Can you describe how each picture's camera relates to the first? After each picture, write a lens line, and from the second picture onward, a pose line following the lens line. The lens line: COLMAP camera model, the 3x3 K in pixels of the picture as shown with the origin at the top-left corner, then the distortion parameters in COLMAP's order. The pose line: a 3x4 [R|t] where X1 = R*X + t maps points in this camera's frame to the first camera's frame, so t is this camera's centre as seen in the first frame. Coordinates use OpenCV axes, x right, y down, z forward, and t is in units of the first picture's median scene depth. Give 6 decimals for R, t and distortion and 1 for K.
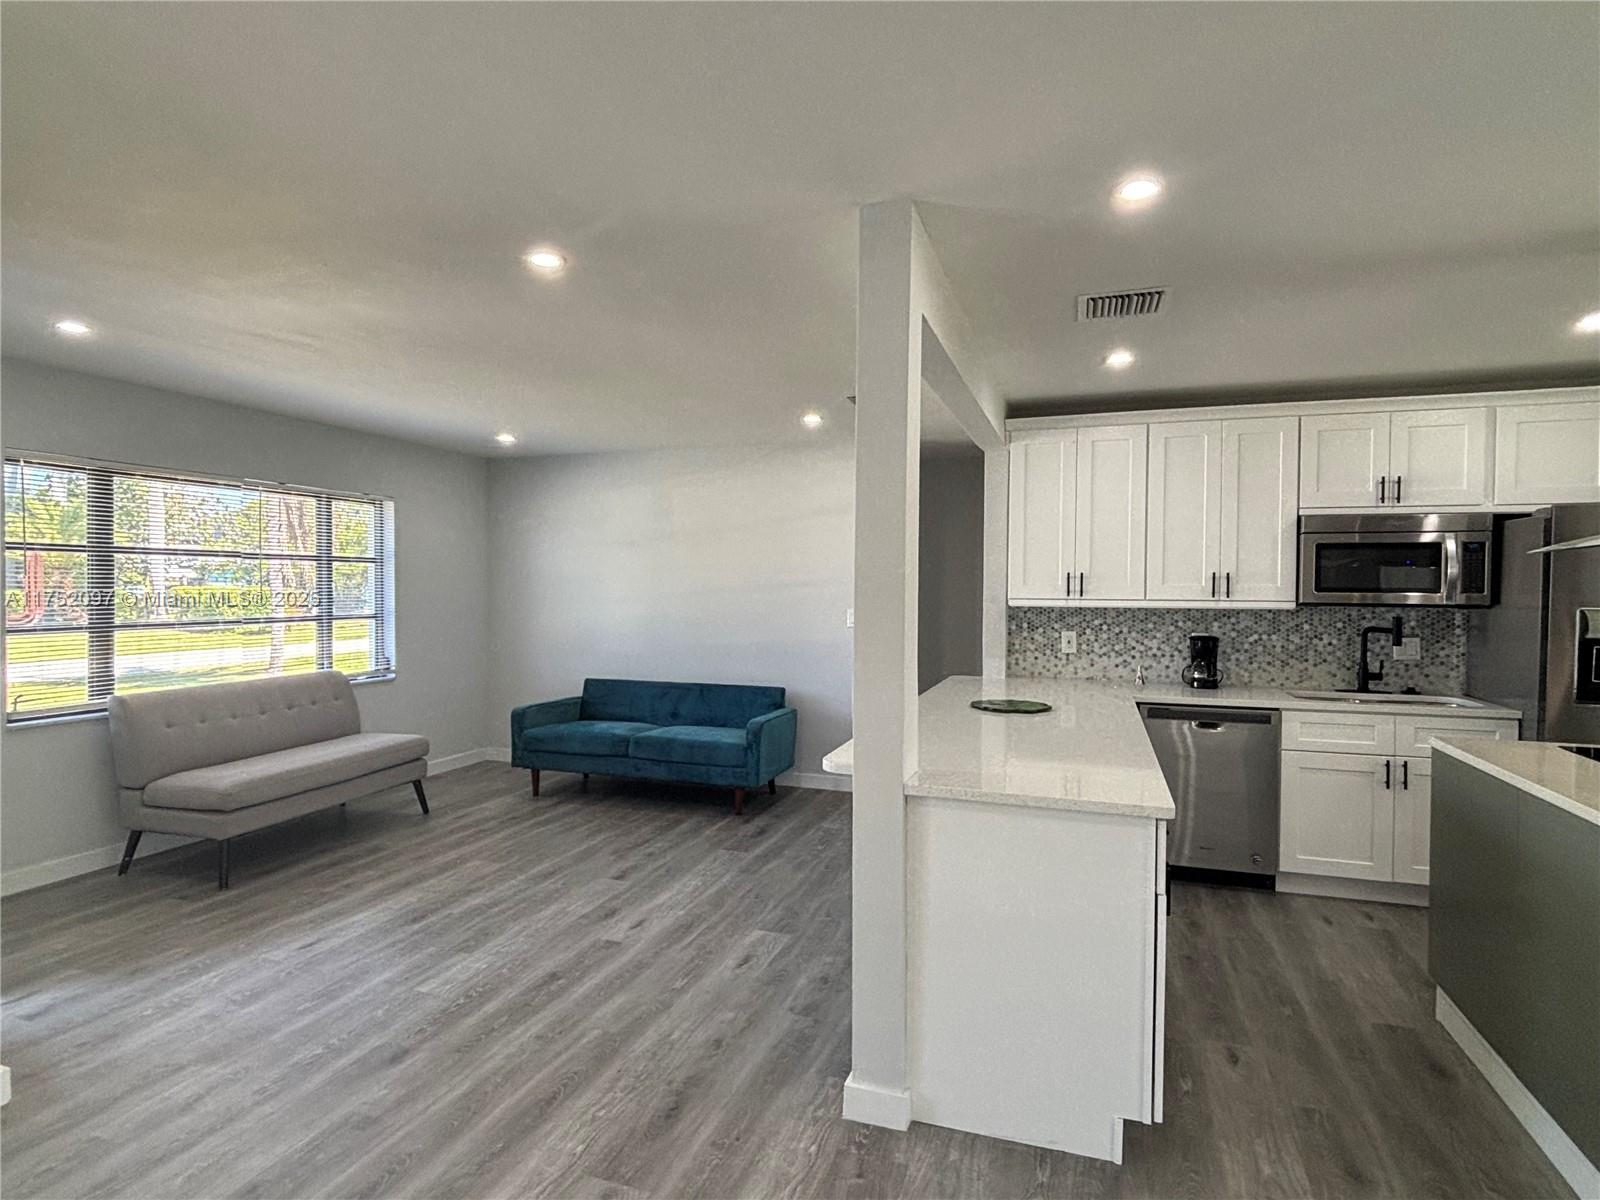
lens RADIAL K [[861.5, 0, 792.5], [0, 861.5, 600.6], [0, 0, 1]] dist [0.007357, -0.009878]
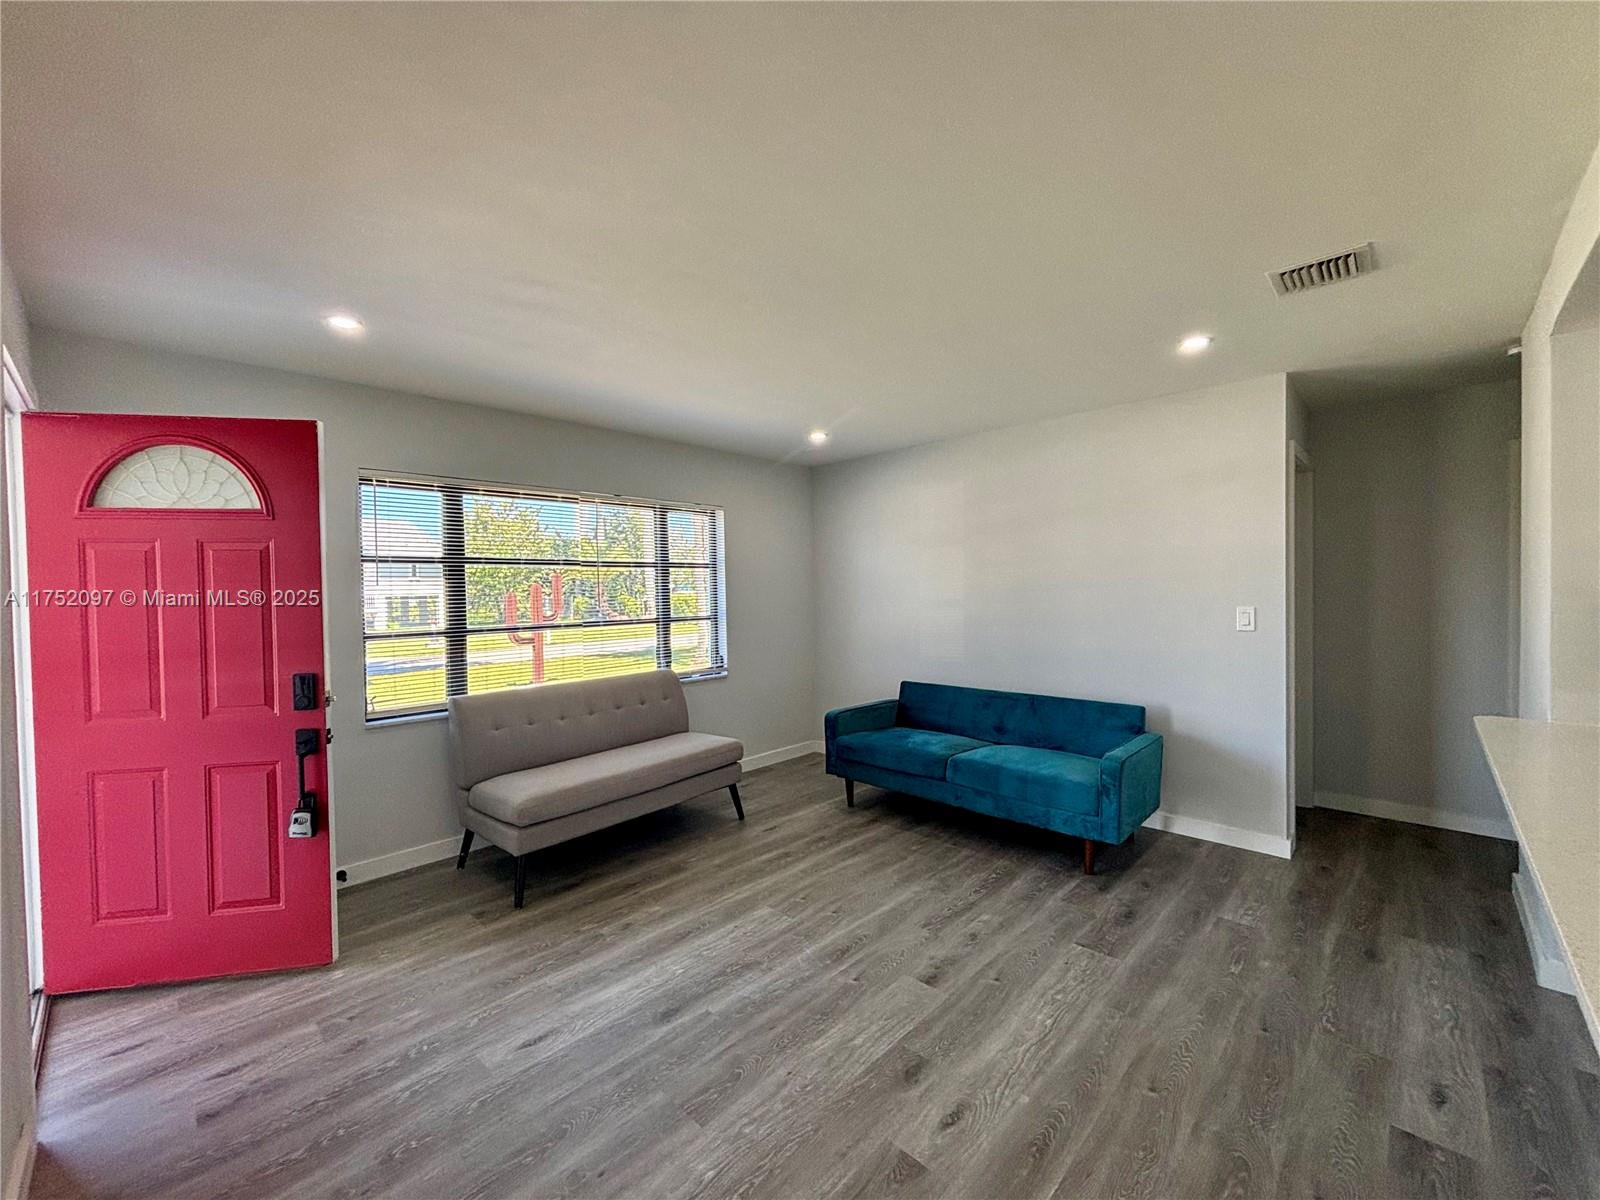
lens RADIAL K [[647.1, 0, 794.9], [0, 647.1, 599.9], [0, 0, 1]] dist [-0.000261, 0.000285]
pose [[0.908089, -0.014961, -0.418510, -0.066335], [0.015954, 0.999872, -0.001125, -0.002428], [0.418474, -0.005656, 0.908211, 0.426864]]
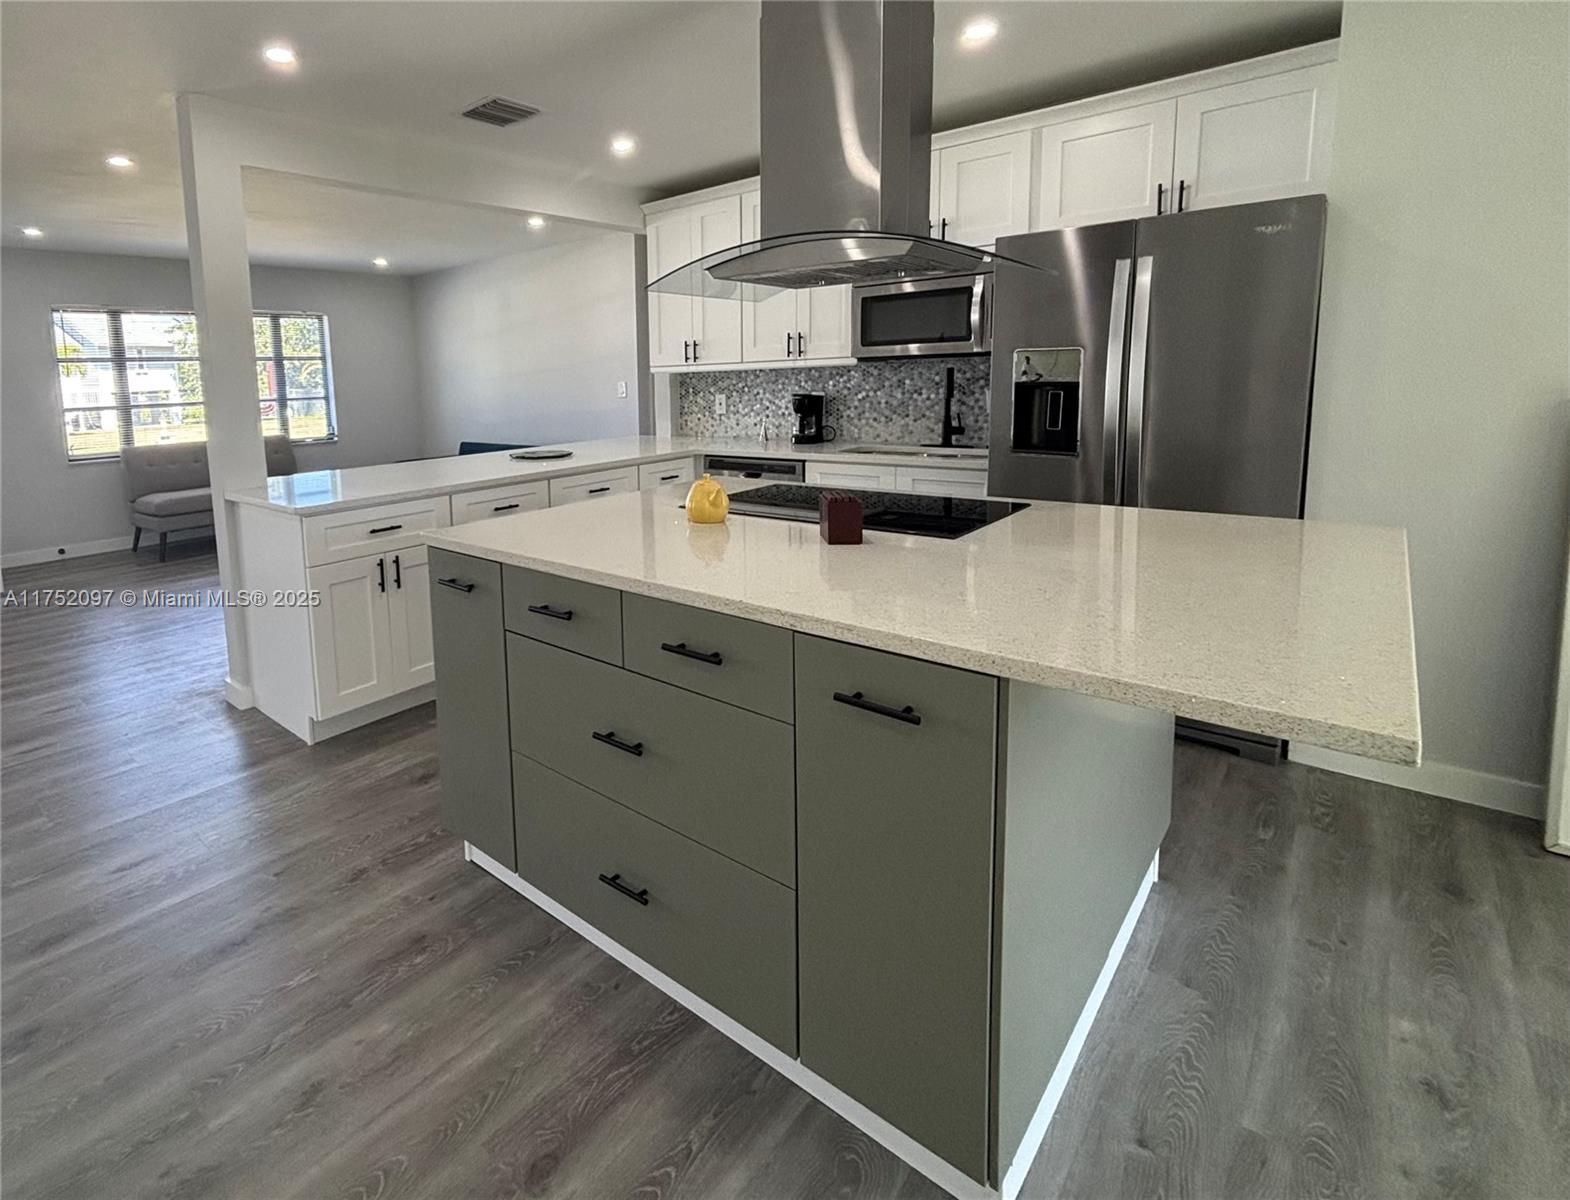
lens RADIAL K [[786.1, 0, 597.9], [0, 786.1, 477.7], [0, 0, 1]] dist [0.012874, 0.000208]
pose [[0.898885, 0.017299, -0.437842, 0.680550], [0.034898, 0.993220, 0.110887, 0.027208], [0.436792, -0.114955, 0.892187, 0.023422]]
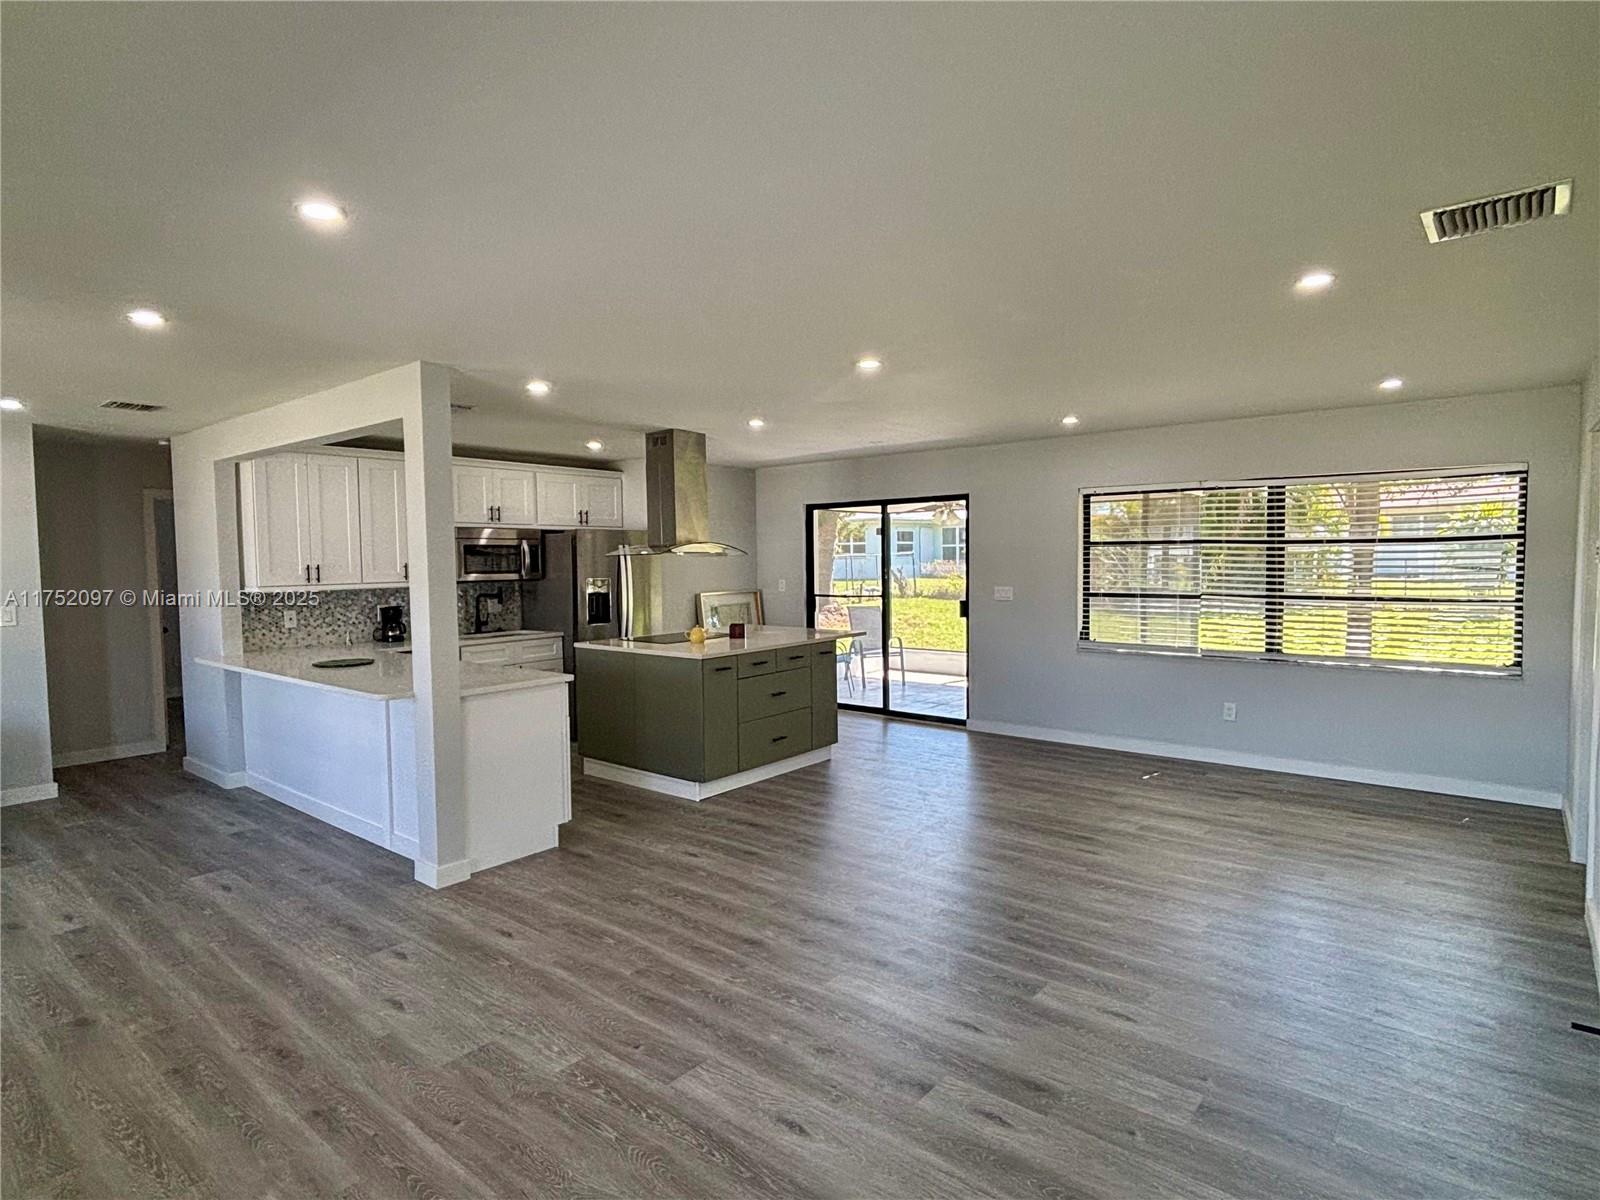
lens RADIAL K [[861.5, 0, 796.2], [0, 861.5, 606.1], [0, 0, 1]] dist [0.007357, -0.009878]
pose [[0.341709, -0.066464, 0.937453, -0.670040], [0.031645, 0.997744, 0.059203, -0.024898], [-0.939273, 0.009435, 0.343042, -0.145595]]
